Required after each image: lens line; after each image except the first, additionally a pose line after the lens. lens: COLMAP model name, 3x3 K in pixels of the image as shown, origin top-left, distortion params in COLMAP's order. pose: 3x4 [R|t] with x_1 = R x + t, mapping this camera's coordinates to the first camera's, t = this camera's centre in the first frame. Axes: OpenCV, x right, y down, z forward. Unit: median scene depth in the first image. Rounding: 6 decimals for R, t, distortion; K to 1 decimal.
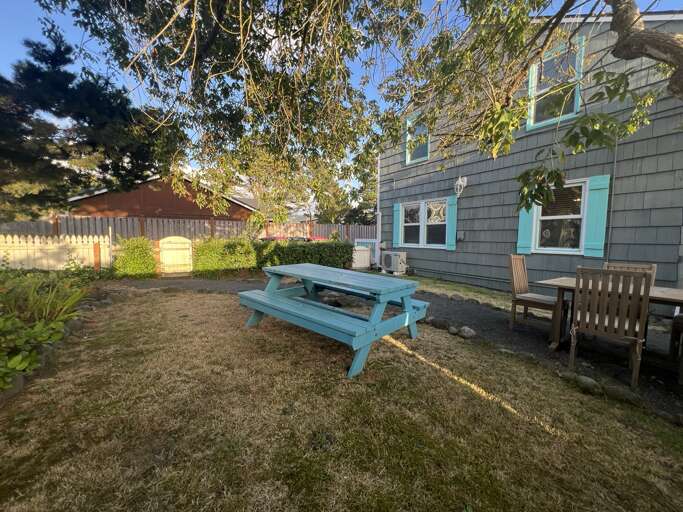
lens RADIAL K [[275.4, 0, 342.9], [0, 275.4, 256.7], [0, 0, 1]] dist [0.000642, -0.000031]
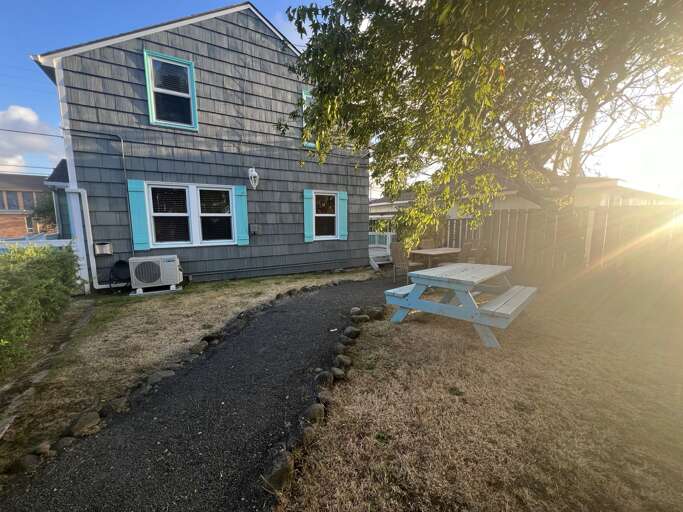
lens RADIAL K [[243.2, 0, 339.7], [0, 243.2, 257.4], [0, 0, 1]] dist [-0.000429, 0.000002]
pose [[0.102454, -0.121429, 0.987298, -0.868907], [0.095366, 0.989149, 0.111760, -0.097596], [-0.990156, 0.082705, 0.112922, 1.323897]]
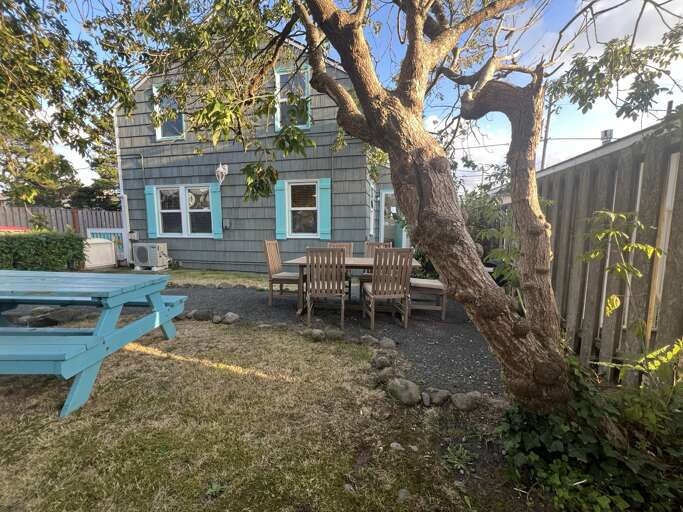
lens RADIAL K [[275.4, 0, 341.5], [0, 275.4, 256.6], [0, 0, 1]] dist [0.000642, -0.000031]
pose [[0.715736, -0.085586, 0.693107, 0.046692], [0.057349, 0.996313, 0.063805, 0.004798], [-0.696013, -0.005919, 0.718005, -0.022742]]
